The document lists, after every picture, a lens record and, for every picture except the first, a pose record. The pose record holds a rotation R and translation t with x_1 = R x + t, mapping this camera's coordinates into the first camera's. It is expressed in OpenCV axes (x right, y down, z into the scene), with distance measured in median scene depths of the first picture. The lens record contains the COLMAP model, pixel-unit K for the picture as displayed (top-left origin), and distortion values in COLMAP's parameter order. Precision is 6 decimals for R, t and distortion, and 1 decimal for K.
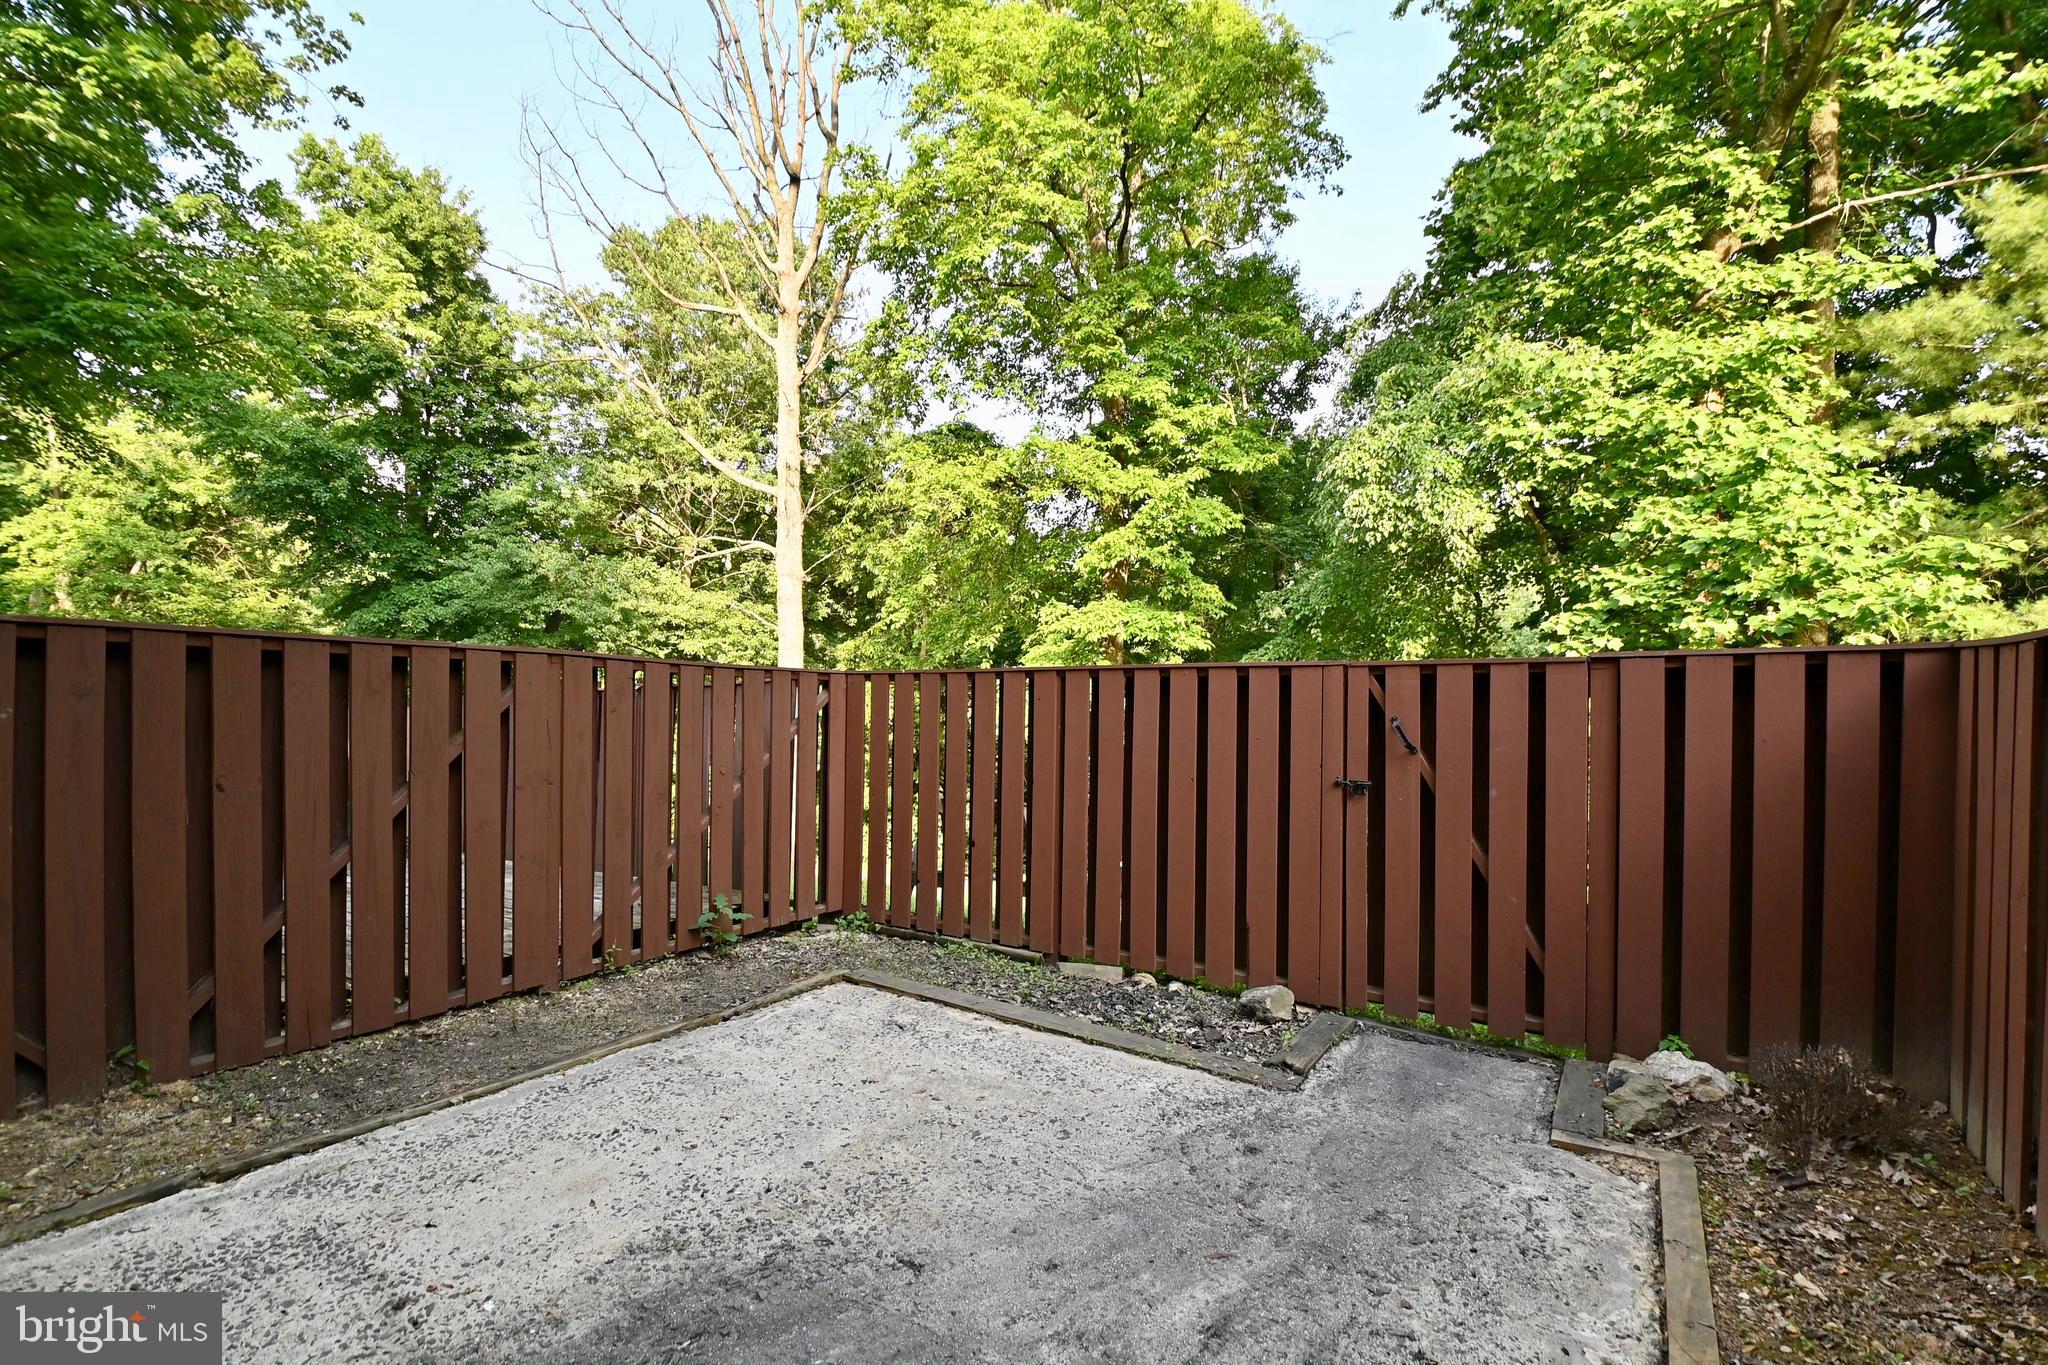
lens RADIAL K [[901.9, 0, 1017.2], [0, 901.9, 696.0], [0, 0, 1]] dist [-0.013468, -0.007640]
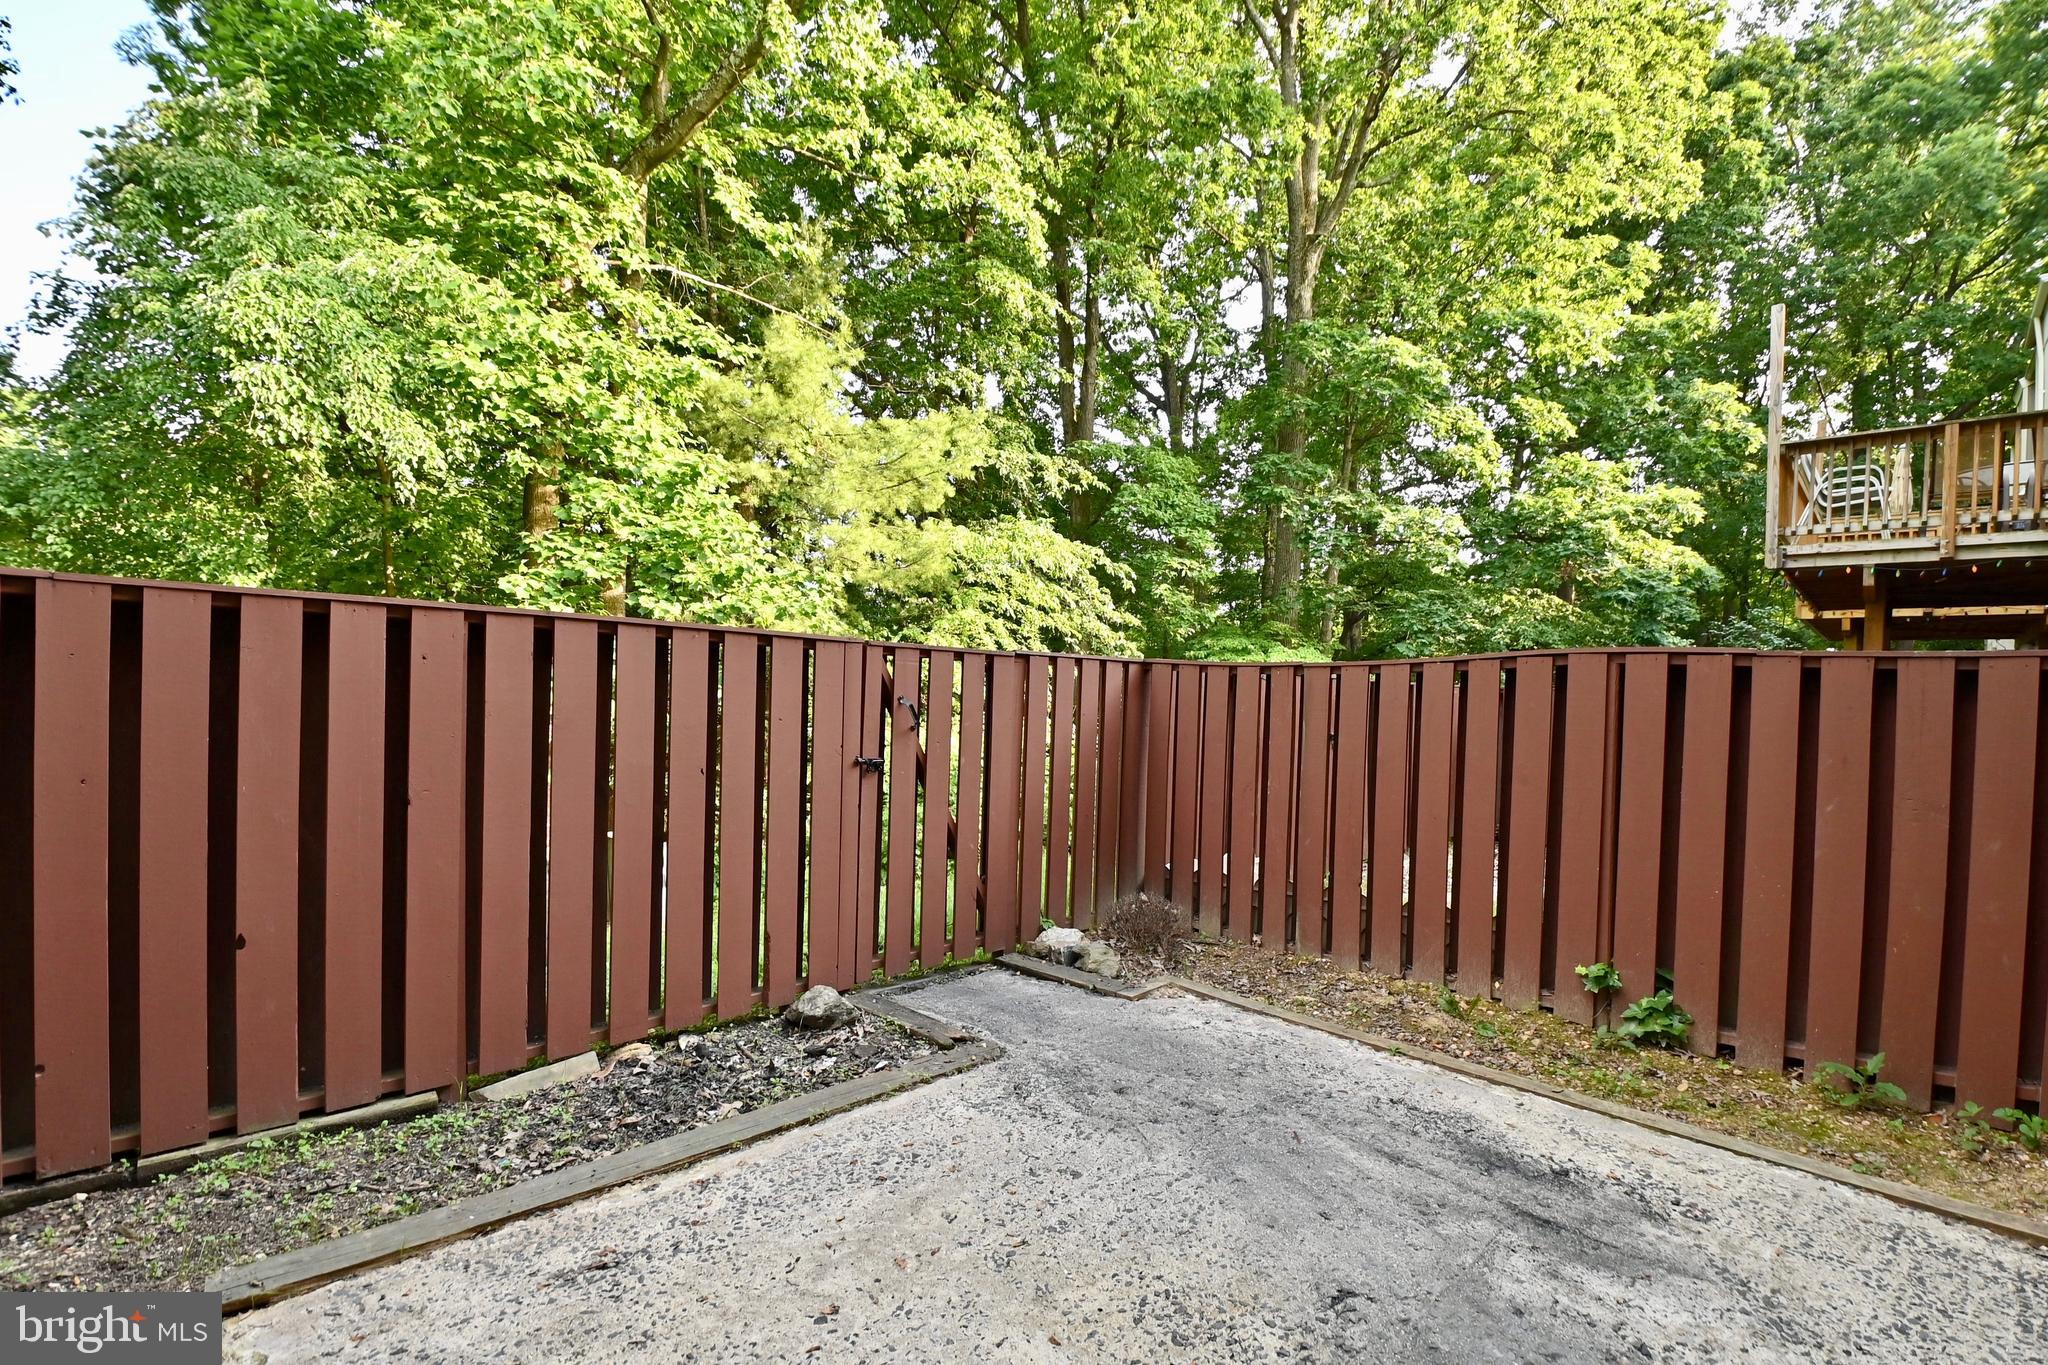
lens RADIAL K [[901.9, 0, 1042.8], [0, 901.9, 713.3], [0, 0, 1]] dist [-0.013468, -0.007640]
pose [[0.173845, -0.021846, 0.984531, -0.522306], [-0.048622, 0.998344, 0.030738, -0.001085], [-0.983572, -0.053214, 0.172495, 0.561097]]
